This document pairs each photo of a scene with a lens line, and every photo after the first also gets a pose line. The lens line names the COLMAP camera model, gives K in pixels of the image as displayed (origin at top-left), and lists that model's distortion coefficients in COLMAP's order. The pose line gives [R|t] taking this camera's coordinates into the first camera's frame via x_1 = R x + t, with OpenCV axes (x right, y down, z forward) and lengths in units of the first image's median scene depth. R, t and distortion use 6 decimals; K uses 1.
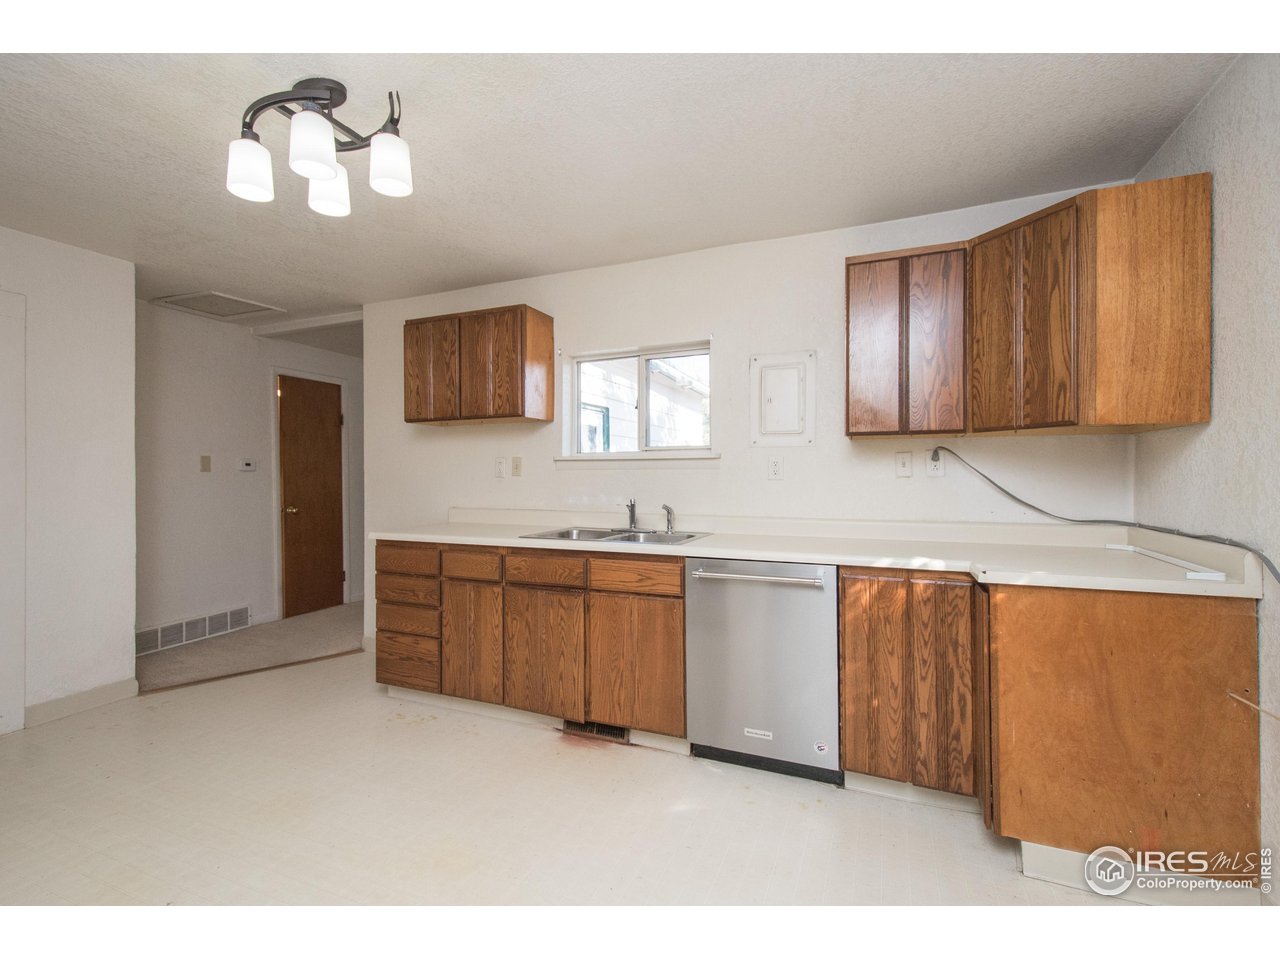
lens RADIAL K [[567.2, 0, 641.2], [0, 567.2, 470.8], [0, 0, 1]] dist [-0.000454, -0.000211]
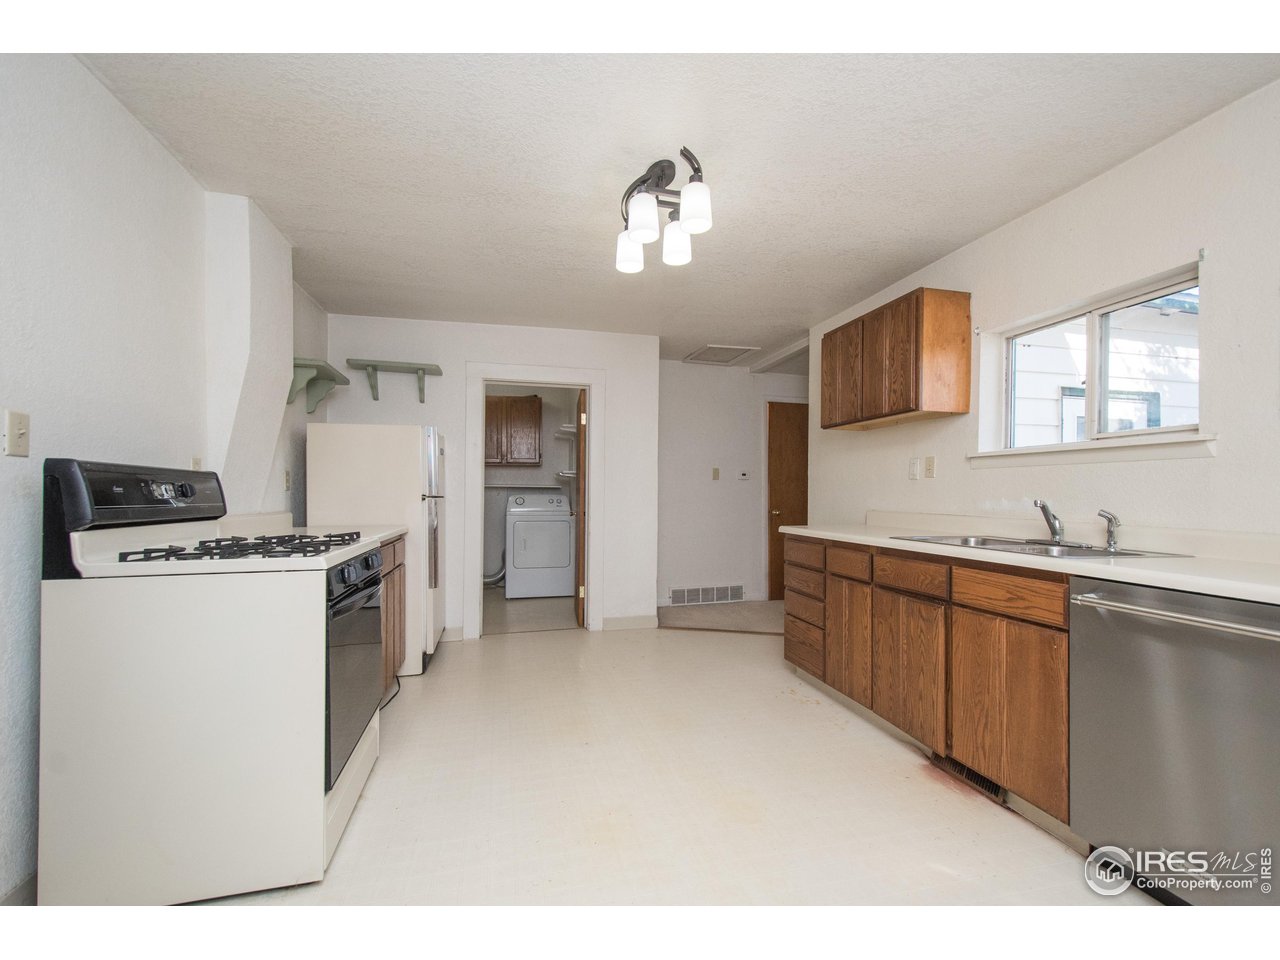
lens RADIAL K [[545.6, 0, 640.6], [0, 545.6, 490.0], [0, 0, 1]] dist [0.000688, -0.000013]
pose [[0.601712, 0.004647, -0.798700, 0.246997], [-0.005325, 0.999984, 0.001807, 0.036779], [0.798696, 0.003165, 0.601727, 0.119352]]
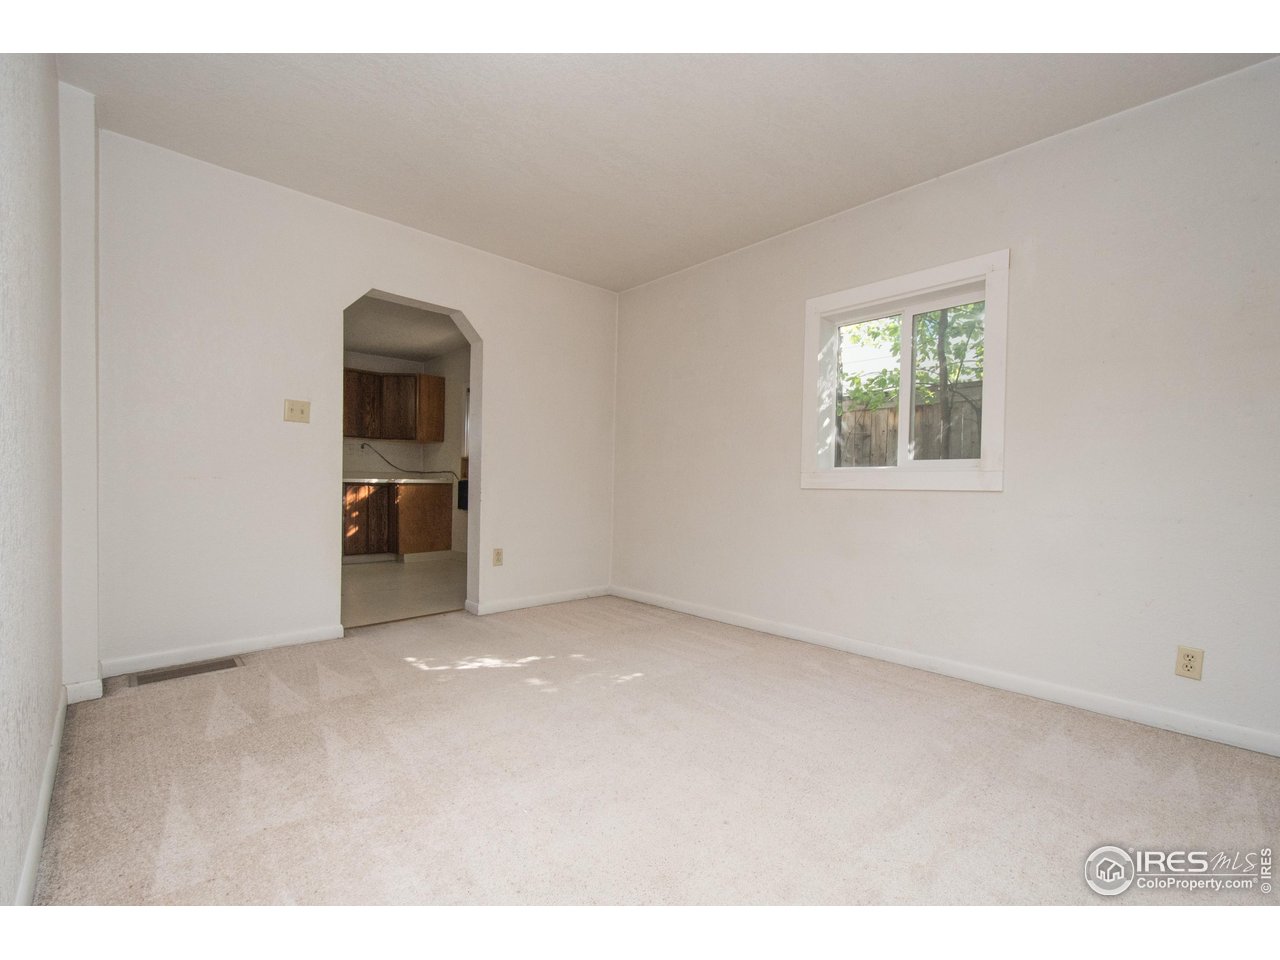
lens RADIAL K [[545.6, 0, 640.6], [0, 545.6, 490.0], [0, 0, 1]] dist [0.000688, -0.000013]
pose [[0.395861, -0.005305, 0.918295, -0.608046], [-0.014659, 0.999819, 0.012095, 0.058206], [-0.918193, -0.018249, 0.395712, -0.553965]]
